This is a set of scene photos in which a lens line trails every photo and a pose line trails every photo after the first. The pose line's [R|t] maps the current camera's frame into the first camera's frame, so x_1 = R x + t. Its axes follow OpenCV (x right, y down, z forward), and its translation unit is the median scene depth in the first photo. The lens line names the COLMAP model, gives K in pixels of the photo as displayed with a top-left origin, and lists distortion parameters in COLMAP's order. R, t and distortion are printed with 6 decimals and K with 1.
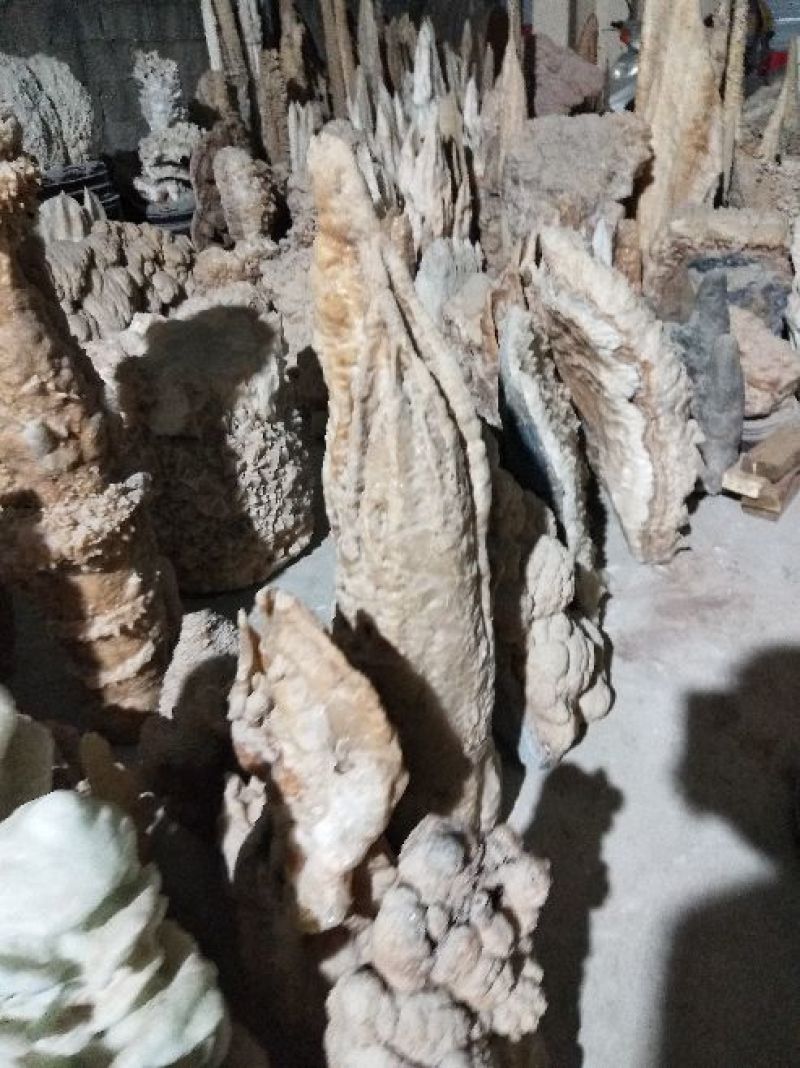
lens RADIAL K [[797.6, 0, 400.0], [0, 797.6, 534.0], [0, 0, 1]] dist [0.081801, -0.141962]
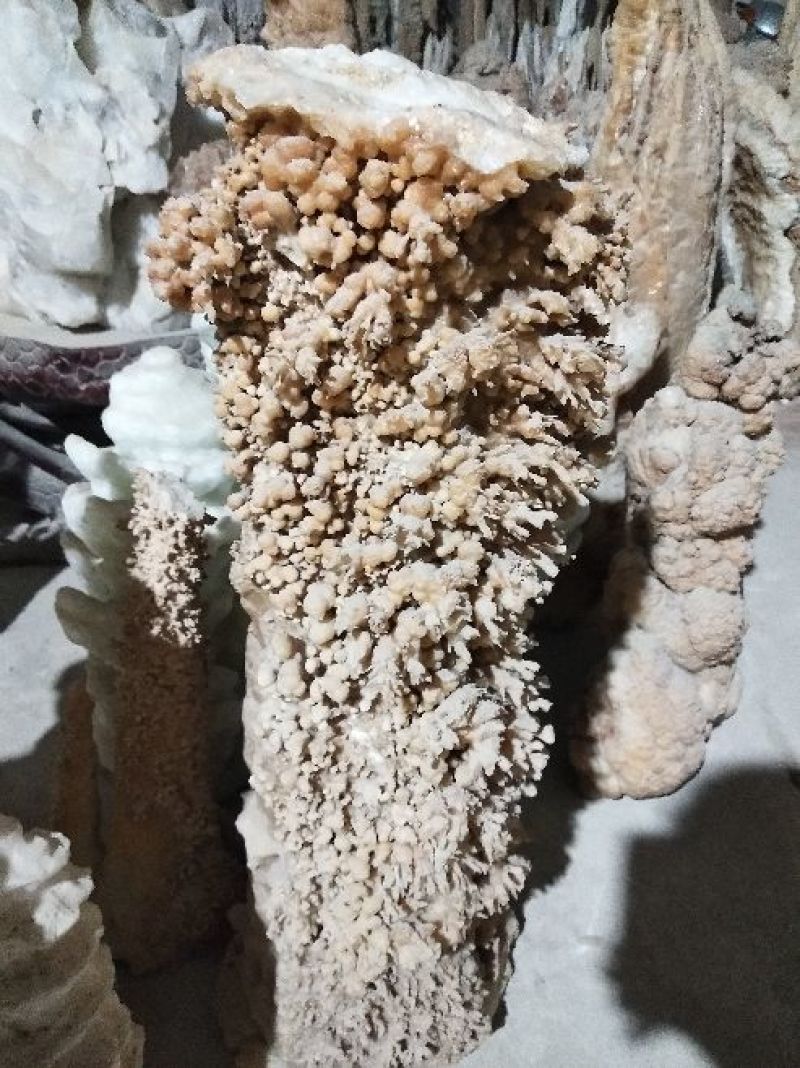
lens RADIAL K [[816.1, 0, 397.6], [0, 816.1, 546.0], [0, 0, 1]] dist [-0.003673, -0.003607]
pose [[0.992207, 0.121391, -0.028088, -0.181167], [-0.121346, 0.992605, 0.003325, 0.355347], [0.028284, 0.000110, 0.999600, -0.176042]]
